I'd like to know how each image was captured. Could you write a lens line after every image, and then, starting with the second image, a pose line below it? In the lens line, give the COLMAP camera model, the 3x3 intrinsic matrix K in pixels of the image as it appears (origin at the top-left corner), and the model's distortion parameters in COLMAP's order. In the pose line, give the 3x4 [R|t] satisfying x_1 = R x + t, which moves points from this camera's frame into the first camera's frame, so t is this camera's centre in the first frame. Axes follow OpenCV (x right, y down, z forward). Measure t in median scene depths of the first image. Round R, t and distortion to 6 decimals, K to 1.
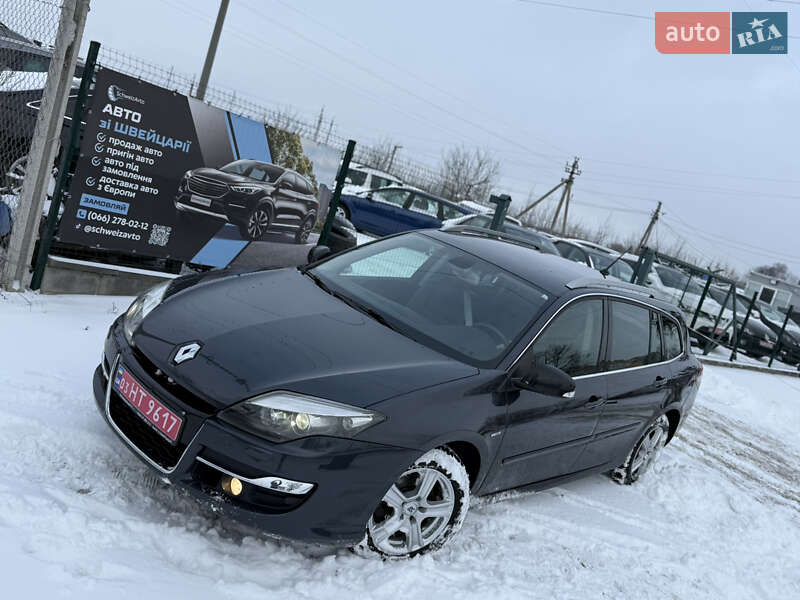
lens RADIAL K [[834.8, 0, 404.0], [0, 834.8, 282.4], [0, 0, 1]] dist [0.175397, -0.397748]
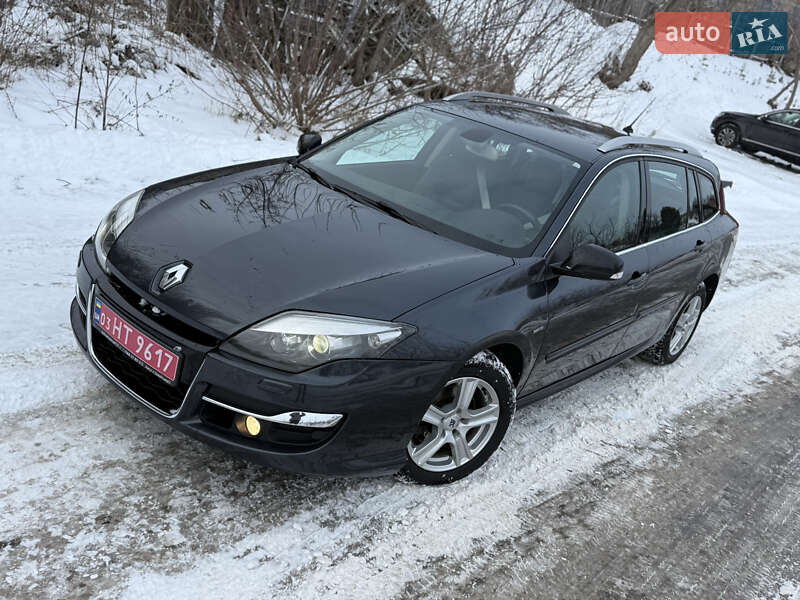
lens RADIAL K [[824.2, 0, 404.5], [0, 824.2, 283.6], [0, 0, 1]] dist [0.157696, -0.338326]
pose [[0.994692, -0.102270, 0.011377, -0.037655], [0.099460, 0.983887, 0.148570, -0.009941], [-0.026388, -0.146650, 0.988836, 0.170583]]
